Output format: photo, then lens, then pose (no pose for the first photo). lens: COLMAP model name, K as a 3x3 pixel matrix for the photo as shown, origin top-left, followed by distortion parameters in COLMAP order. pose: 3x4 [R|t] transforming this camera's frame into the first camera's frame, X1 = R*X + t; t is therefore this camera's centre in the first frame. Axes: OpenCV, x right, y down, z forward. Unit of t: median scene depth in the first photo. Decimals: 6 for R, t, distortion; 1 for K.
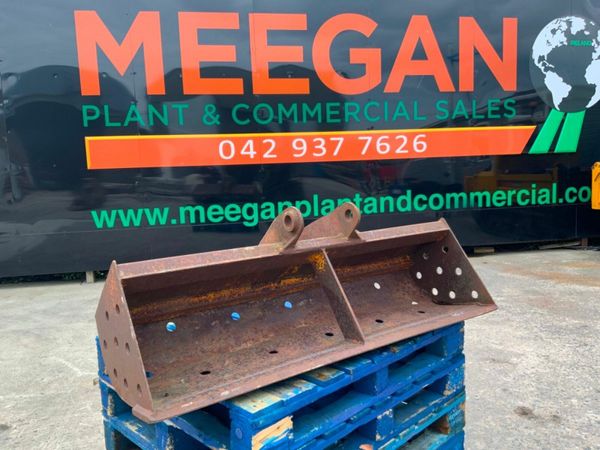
lens RADIAL K [[499.1, 0, 300.0], [0, 499.1, 225.0], [0, 0, 1]] dist [0.089947, -0.176393]
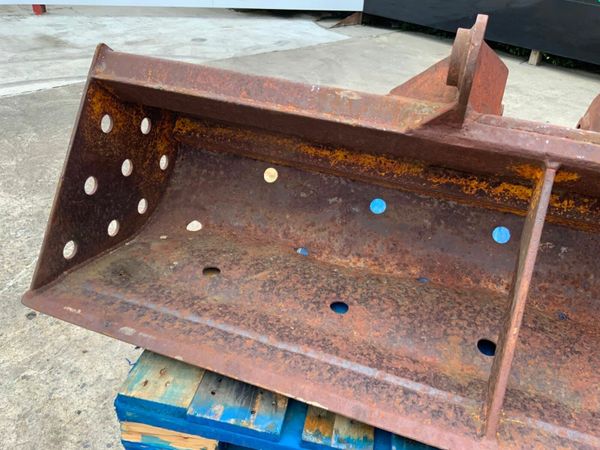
lens RADIAL K [[499.1, 0, 300.0], [0, 499.1, 225.0], [0, 0, 1]] dist [0.089947, -0.176393]
pose [[0.548381, 0.503447, -0.667697, 0.140784], [-0.161592, 0.847211, 0.506085, -0.045195], [0.820467, -0.169633, 0.545948, 0.435714]]
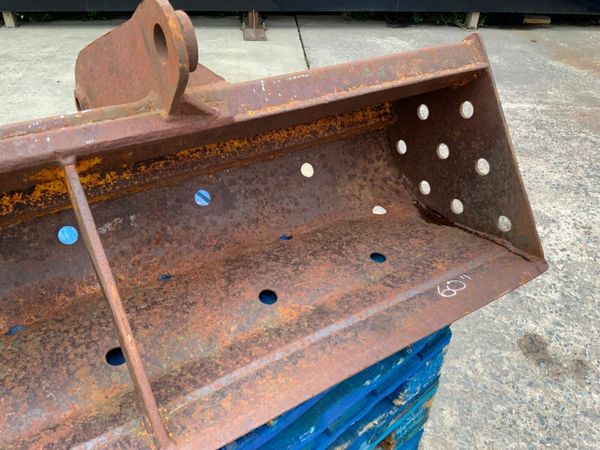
lens RADIAL K [[499.1, 0, 300.0], [0, 499.1, 225.0], [0, 0, 1]] dist [0.089947, -0.176393]
pose [[0.995827, 0.090394, -0.012585, 0.135554], [-0.073068, 0.872271, 0.483534, -0.054850], [0.054686, -0.480596, 0.875235, 0.474915]]
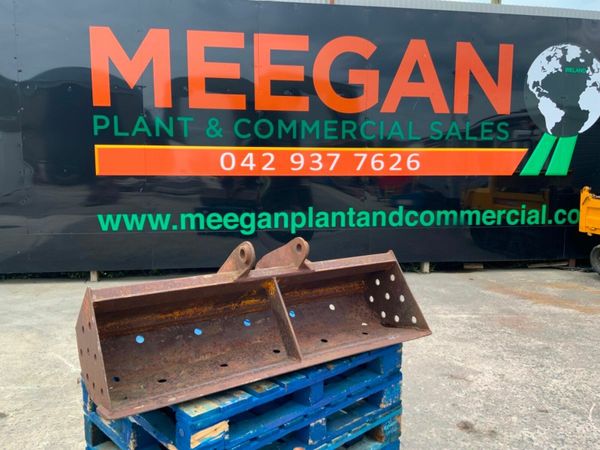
lens RADIAL K [[499.1, 0, 300.0], [0, 499.1, 225.0], [0, 0, 1]] dist [0.089947, -0.176393]
pose [[0.998749, 0.042539, -0.026291, 0.089034], [-0.042551, 0.999094, 0.000113, -0.052370], [0.026272, 0.001006, 0.999654, -0.111415]]
